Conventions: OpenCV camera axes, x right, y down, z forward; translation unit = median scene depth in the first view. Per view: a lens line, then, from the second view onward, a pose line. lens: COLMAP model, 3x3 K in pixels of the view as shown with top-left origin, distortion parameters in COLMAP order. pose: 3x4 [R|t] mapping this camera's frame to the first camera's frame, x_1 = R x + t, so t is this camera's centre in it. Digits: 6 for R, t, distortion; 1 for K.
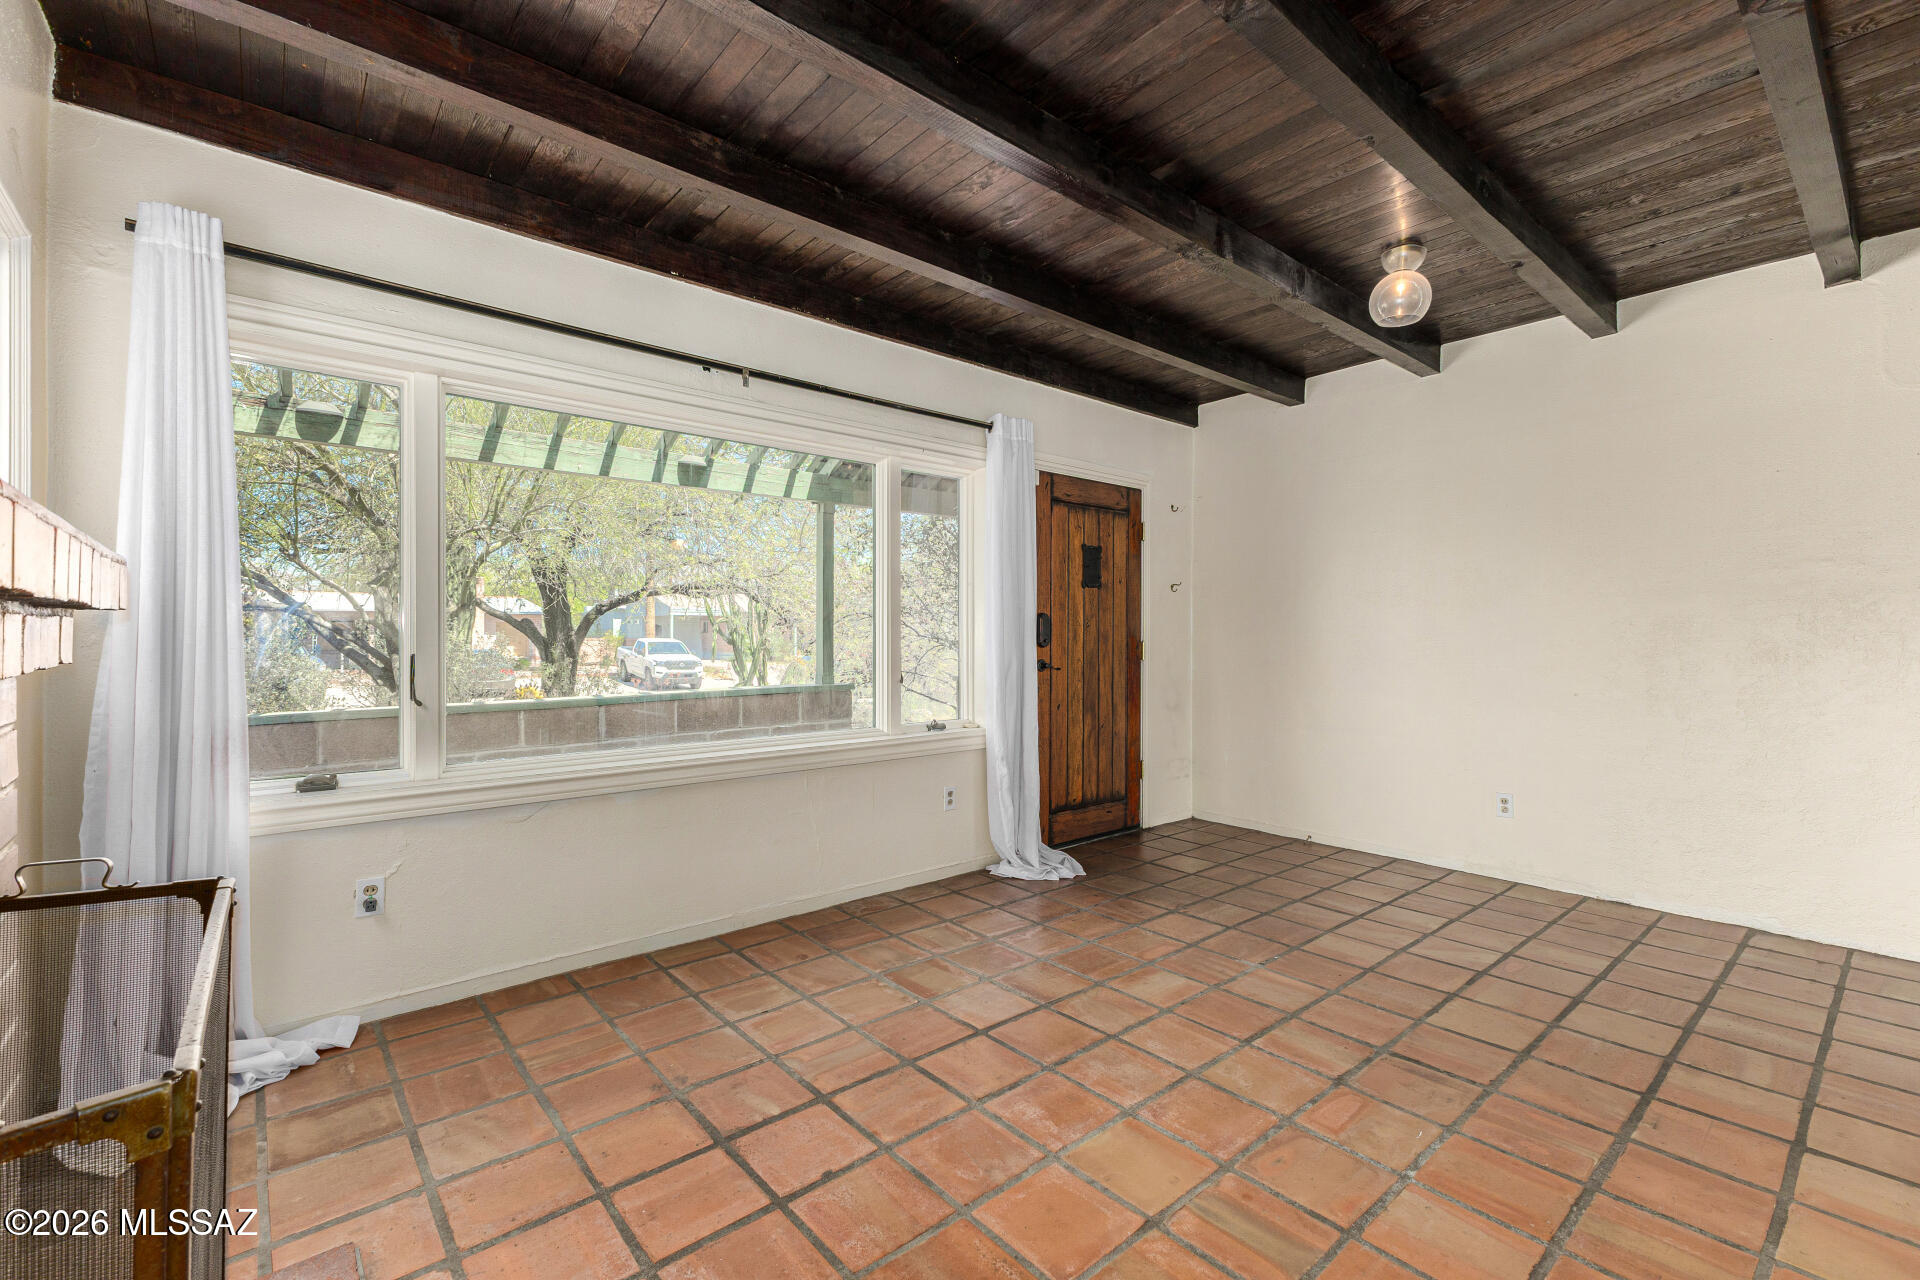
lens RADIAL K [[832.5, 0, 964.2], [0, 832.5, 631.5], [0, 0, 1]] dist [0.016124, -0.005747]
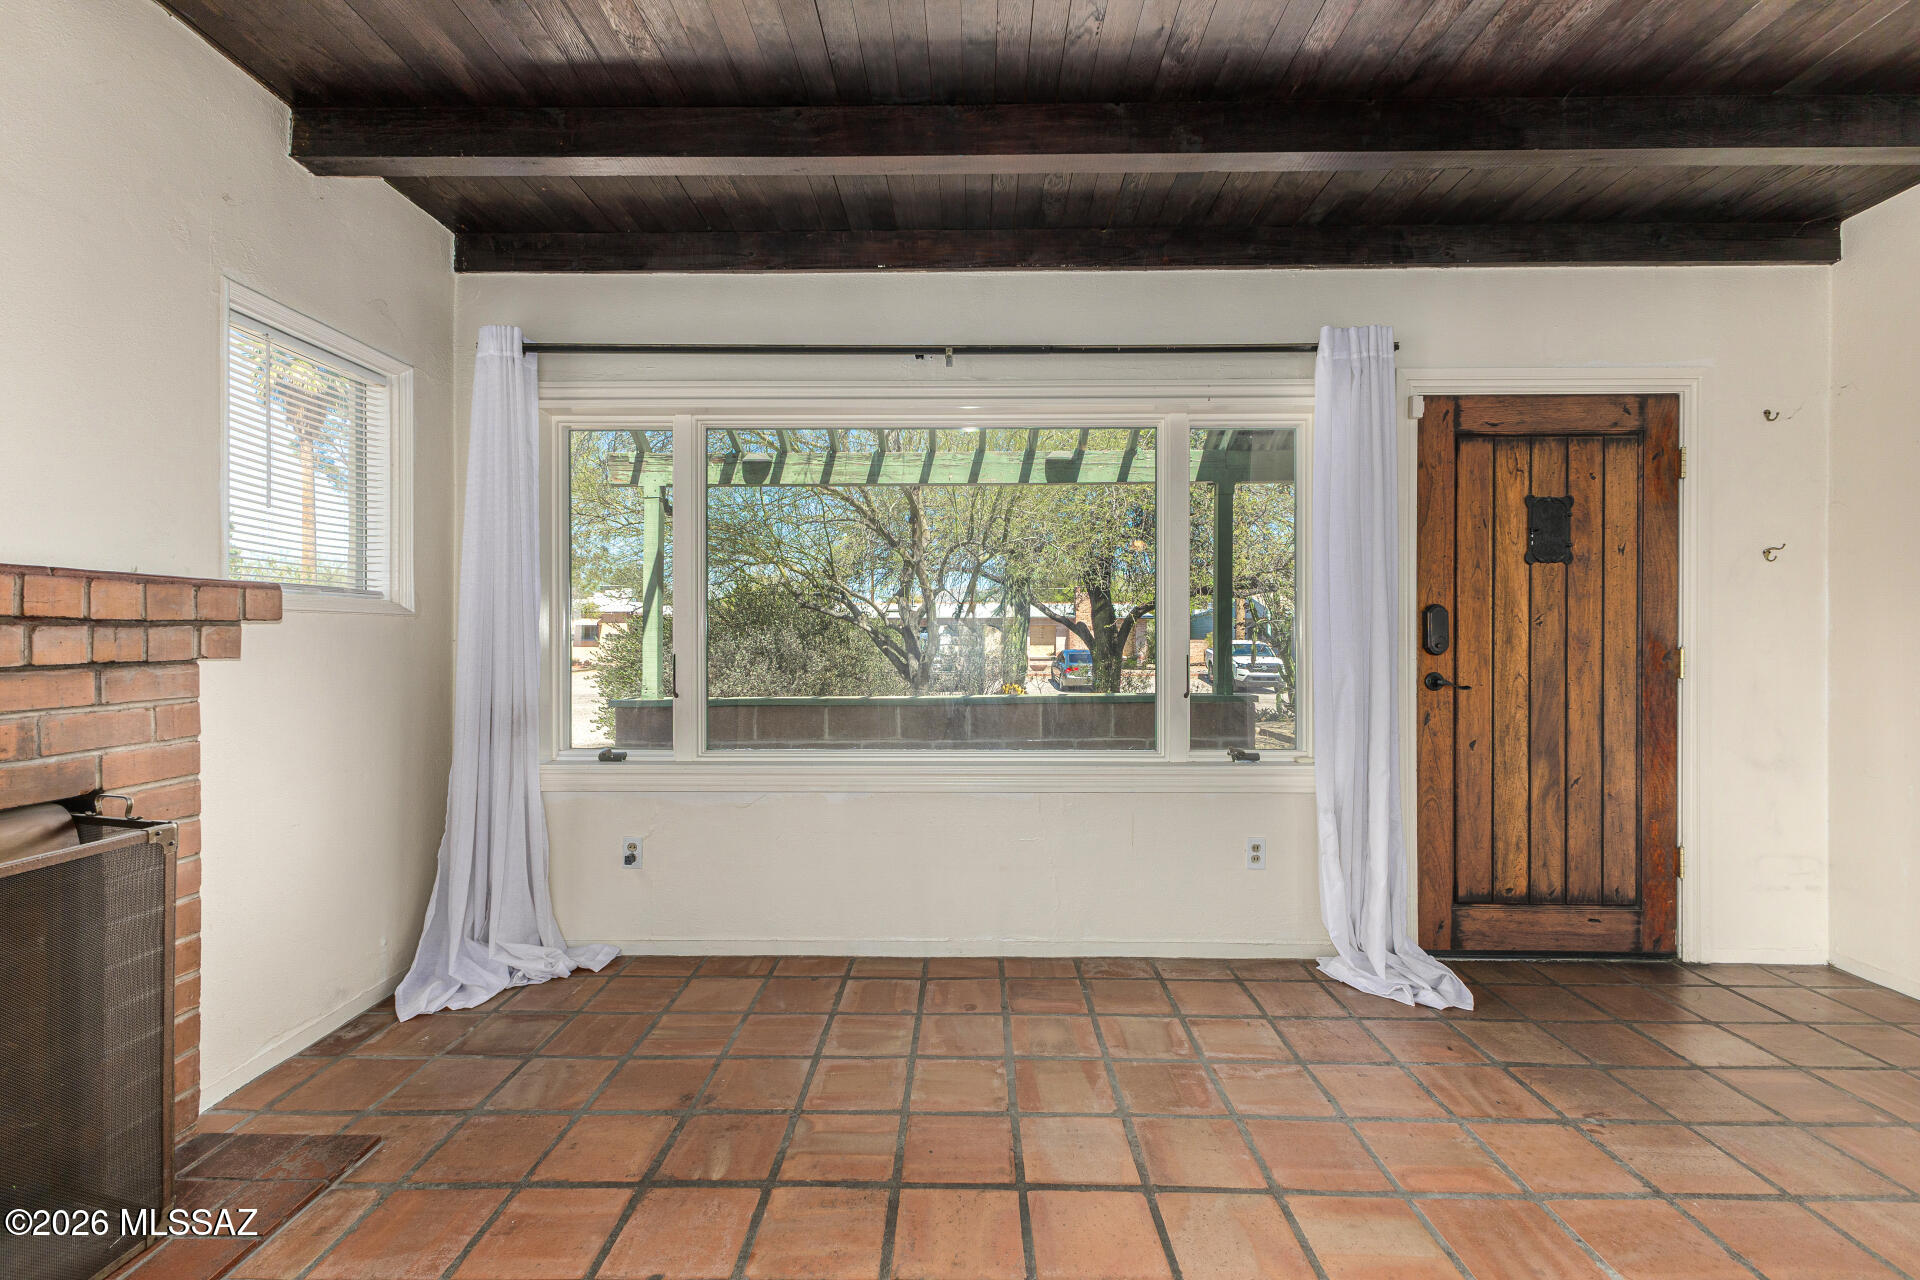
lens RADIAL K [[828.6, 0, 958.7], [0, 828.6, 635.6], [0, 0, 1]] dist [0.009524, -0.000813]
pose [[0.746210, -0.000891, -0.665710, 0.353235], [0.003636, 0.999990, 0.002737, -0.000527], [0.665701, -0.004463, 0.746205, 0.327372]]
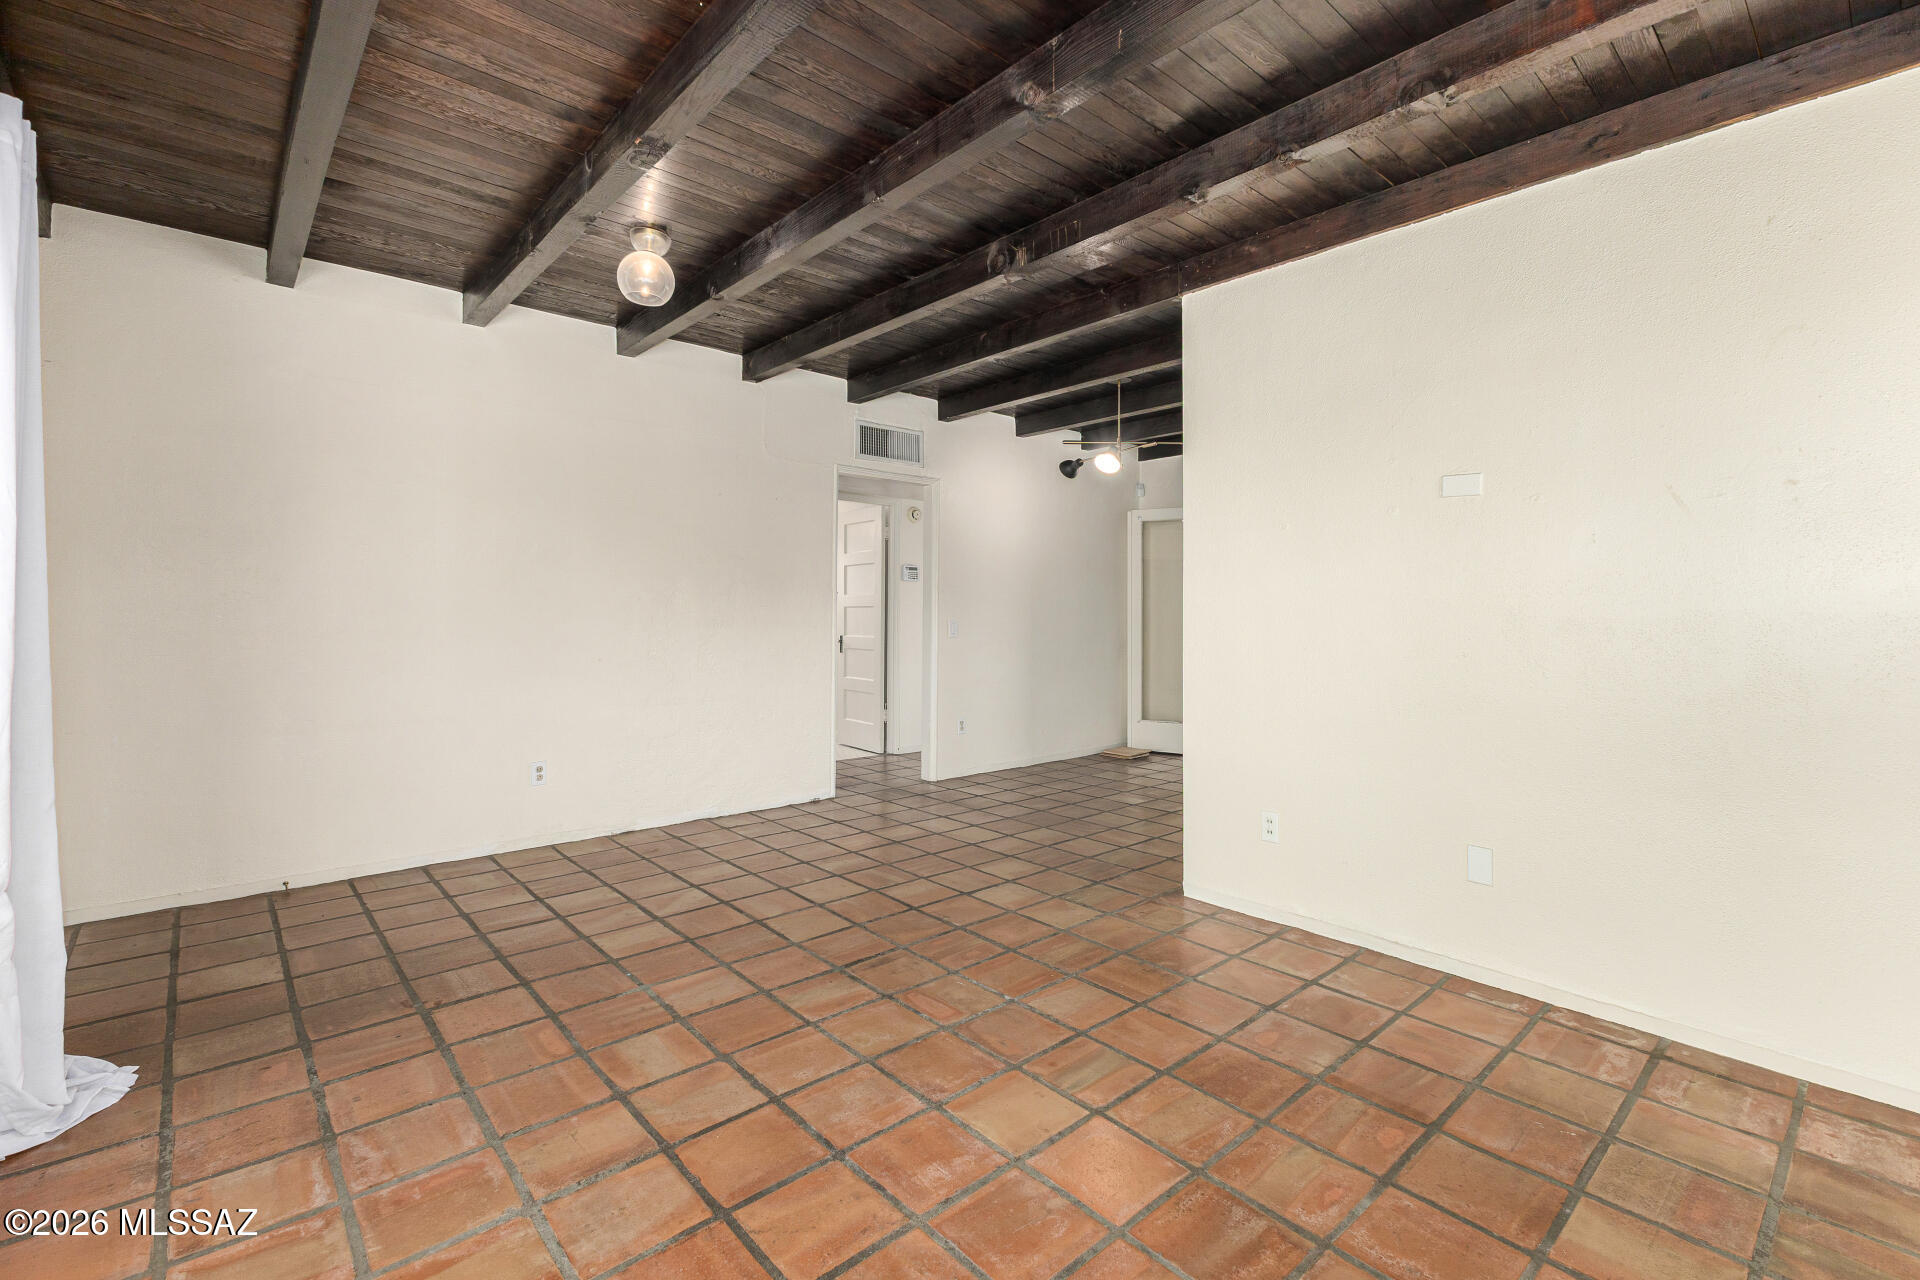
lens RADIAL K [[844.0, 0, 957.4], [0, 844.0, 583.8], [0, 0, 1]] dist [0.006602, 0.000063]
pose [[-0.015723, 0.030599, 0.999408, -0.510644], [-0.011972, 0.999454, -0.030789, 0.000510], [-0.999805, -0.012449, -0.015348, 0.636789]]
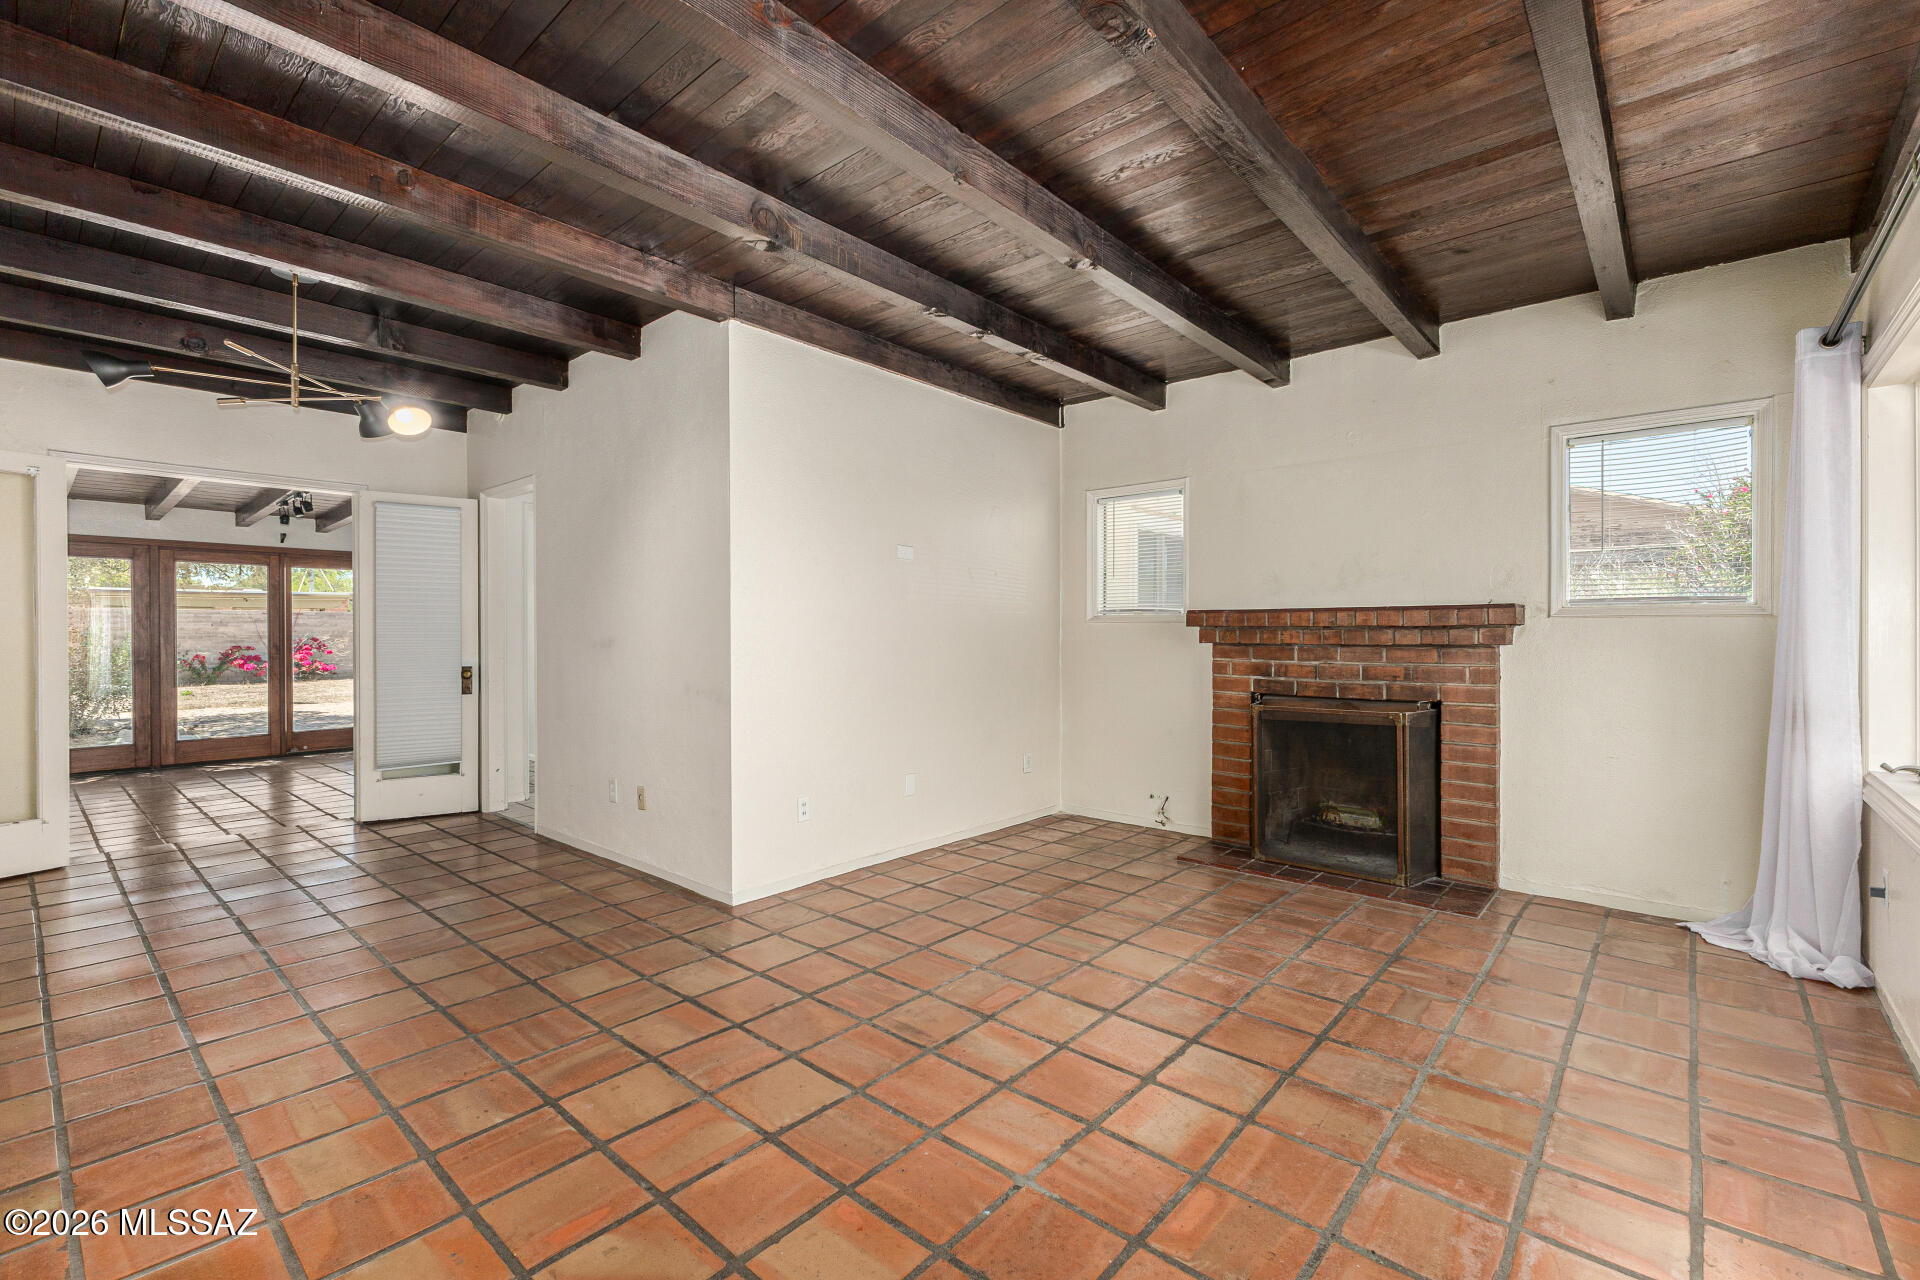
lens RADIAL K [[828.6, 0, 958.7], [0, 828.6, 635.6], [0, 0, 1]] dist [0.009524, -0.000813]
pose [[-0.990775, -0.000674, -0.135517, 0.443445], [-0.000424, 0.999998, -0.001875, 0.005812], [0.135518, -0.001801, -0.990773, 1.468028]]
